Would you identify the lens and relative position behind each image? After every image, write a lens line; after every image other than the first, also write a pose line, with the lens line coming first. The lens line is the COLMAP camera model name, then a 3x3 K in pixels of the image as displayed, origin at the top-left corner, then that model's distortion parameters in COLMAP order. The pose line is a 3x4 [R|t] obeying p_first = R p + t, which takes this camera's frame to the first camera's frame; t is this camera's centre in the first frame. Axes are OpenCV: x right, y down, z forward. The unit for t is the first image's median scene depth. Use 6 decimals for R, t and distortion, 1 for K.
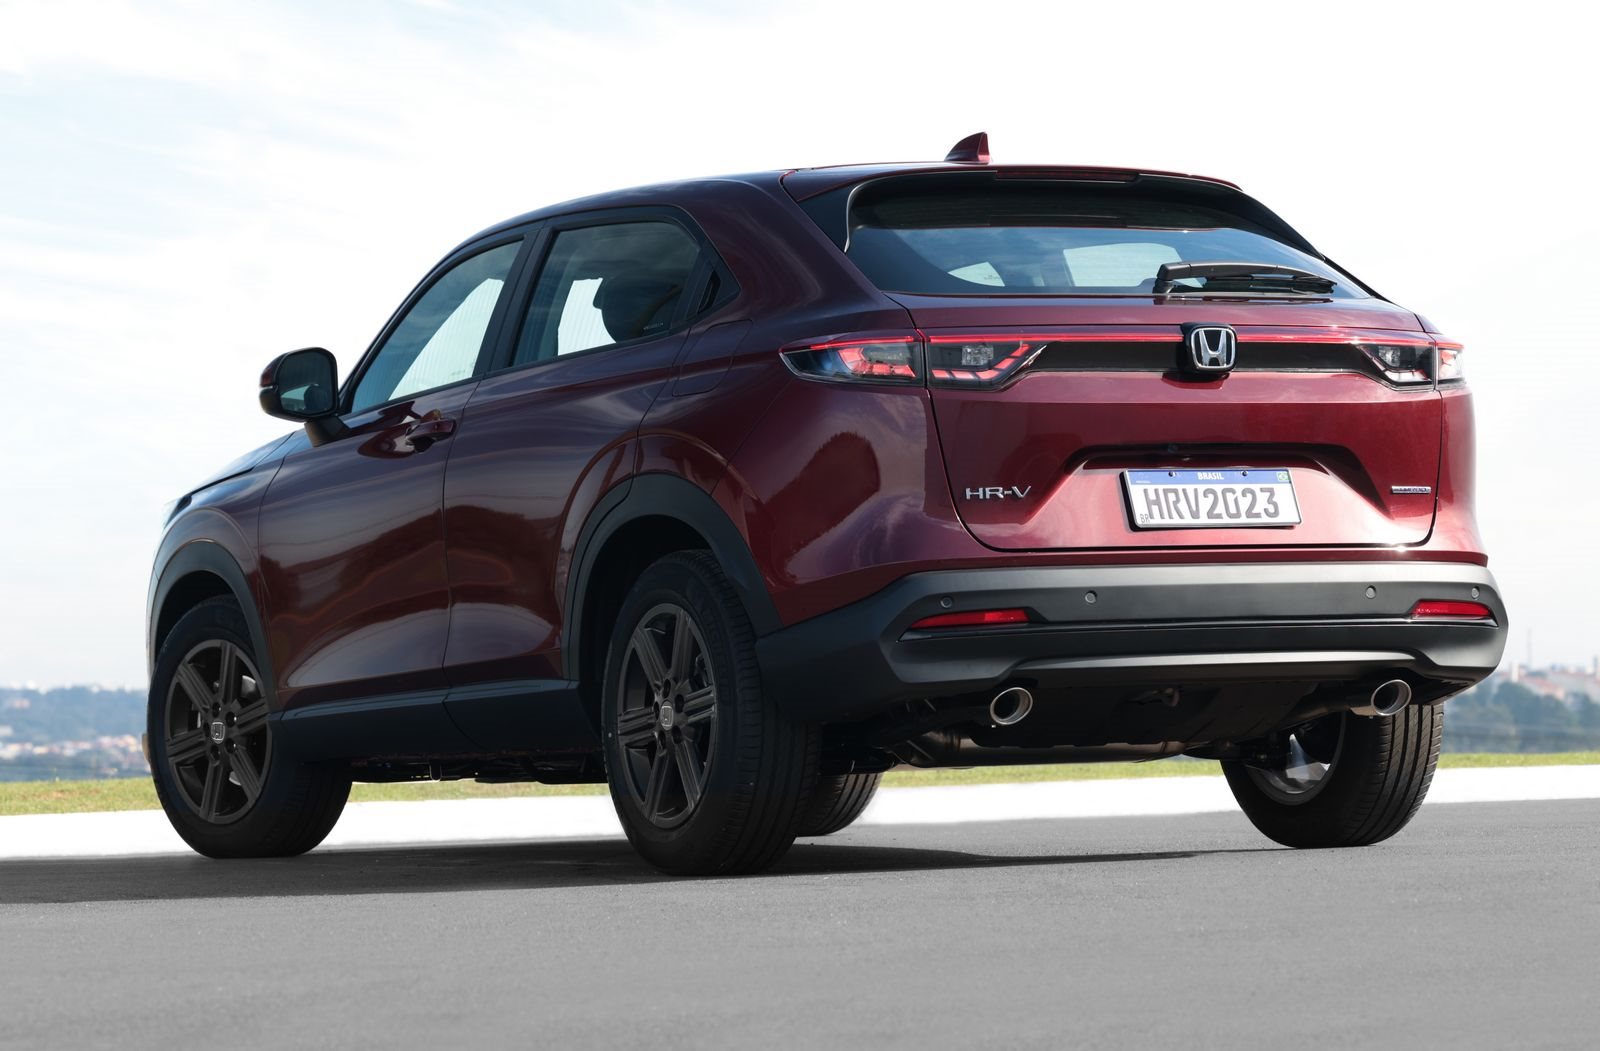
lens RADIAL K [[5396.9, 0, 800.0], [0, 5396.9, 525.5], [0, 0, 1]] dist [0.545638, -0.558765]
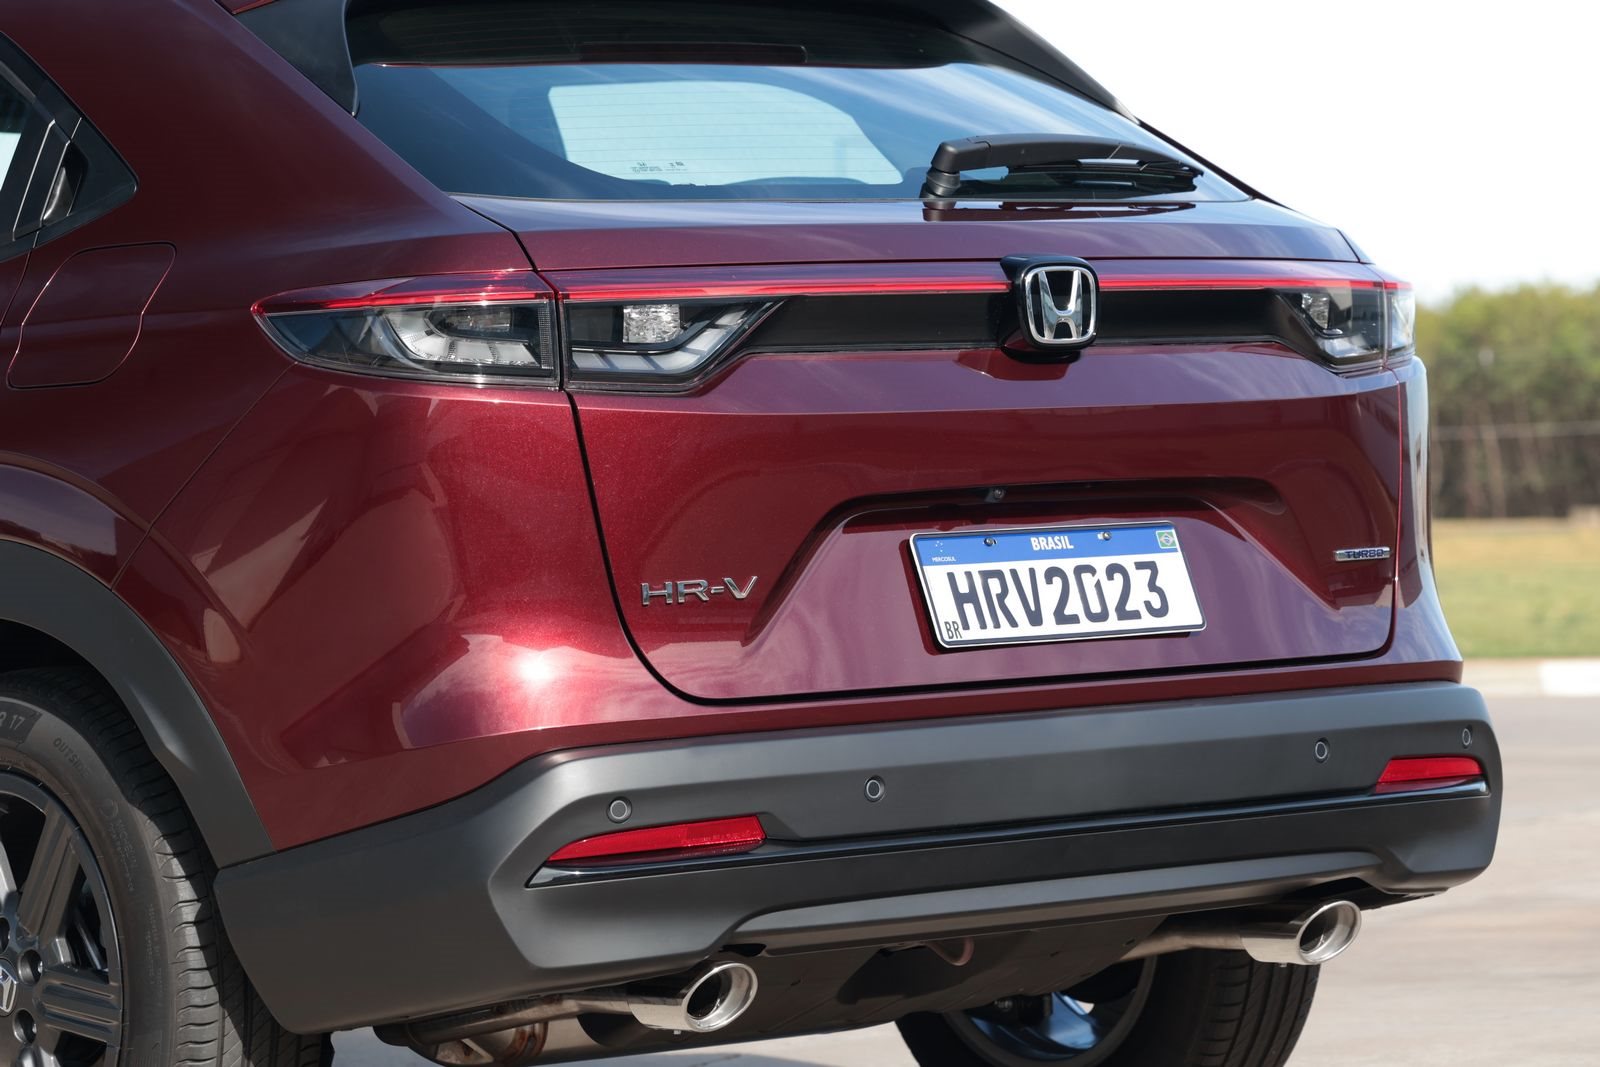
lens RADIAL K [[6175.1, 0, 800.0], [0, 6175.1, 533.5], [0, 0, 1]] dist [0.136423, 2.321573]
pose [[0.976035, -0.011354, 0.217318, -0.081205], [0.003392, 0.999310, 0.036974, -0.032738], [-0.217588, -0.035350, 0.975400, 0.411511]]
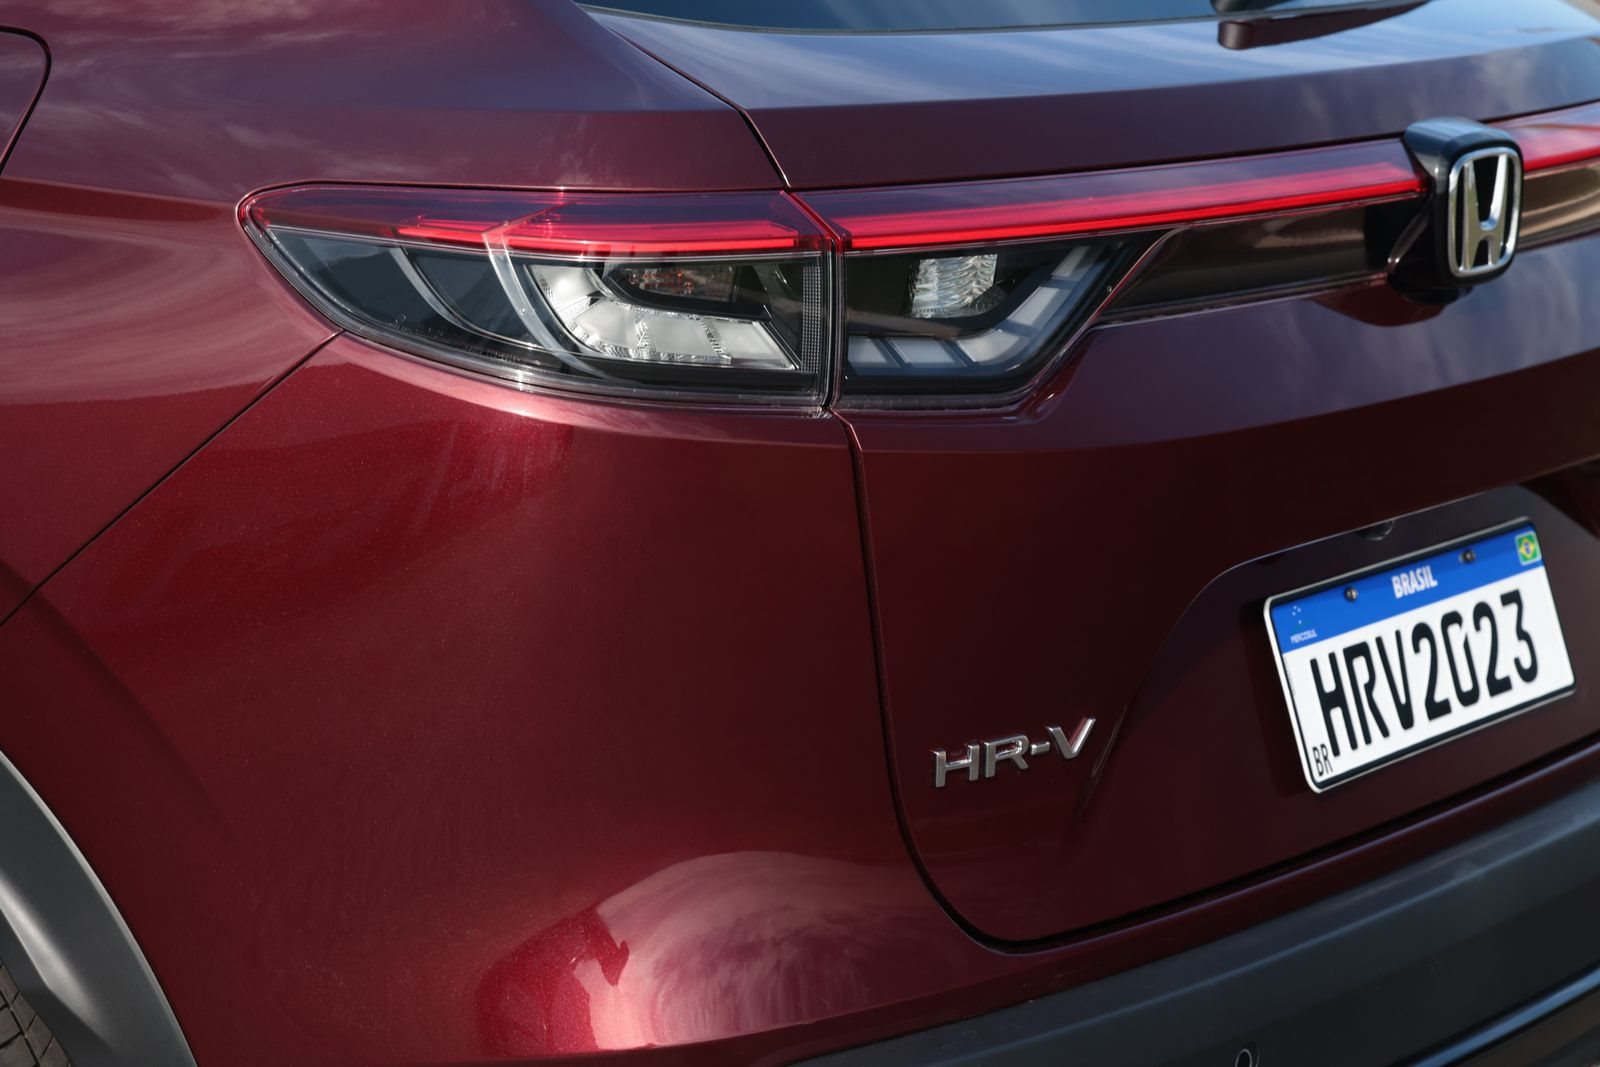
lens RADIAL K [[4491.1, 0, 800.0], [0, 4491.1, 533.5], [0, 0, 1]] dist [0.038898, 0.597675]
pose [[0.891916, -0.024848, 0.451517, -0.083968], [-0.080175, 0.973981, 0.211976, -0.068072], [-0.445036, -0.225265, 0.866717, 0.777747]]
